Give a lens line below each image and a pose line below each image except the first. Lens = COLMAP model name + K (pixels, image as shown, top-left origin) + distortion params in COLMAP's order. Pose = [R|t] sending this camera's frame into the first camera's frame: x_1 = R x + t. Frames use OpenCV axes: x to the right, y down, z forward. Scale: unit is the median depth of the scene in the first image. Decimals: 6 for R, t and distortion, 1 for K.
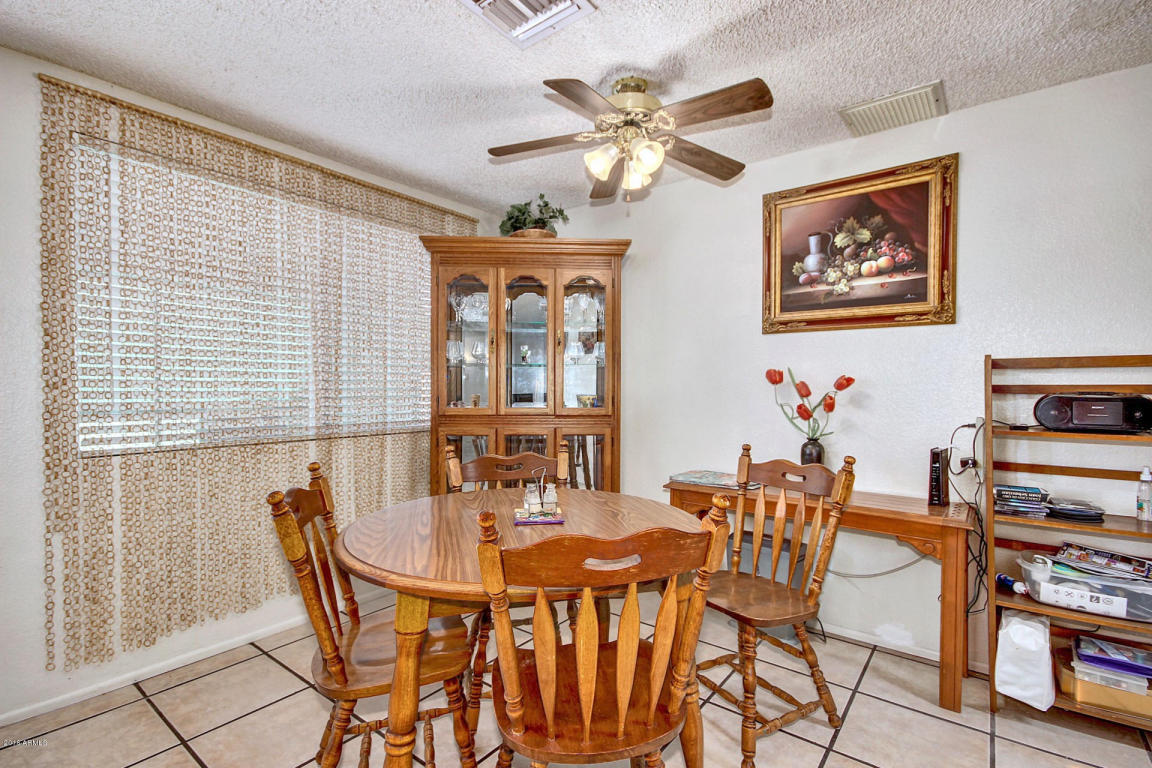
lens RADIAL K [[526.5, 0, 579.9], [0, 526.5, 395.8], [0, 0, 1]] dist [-0.005372, -0.002521]
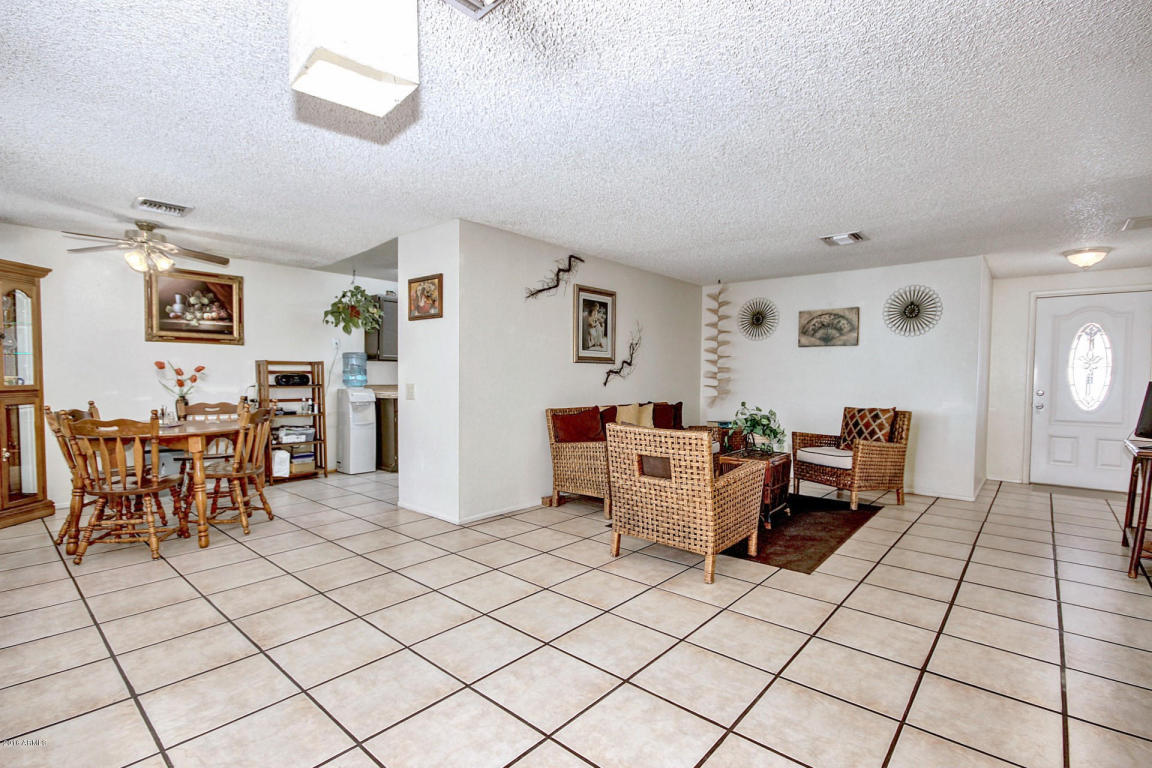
lens RADIAL K [[526.5, 0, 571.5], [0, 526.5, 394.5], [0, 0, 1]] dist [-0.005372, -0.002521]
pose [[0.072241, -0.039949, 0.996587, -1.516557], [0.005571, 0.999198, 0.039650, 0.003158], [-0.997372, 0.002688, 0.072406, -0.661256]]
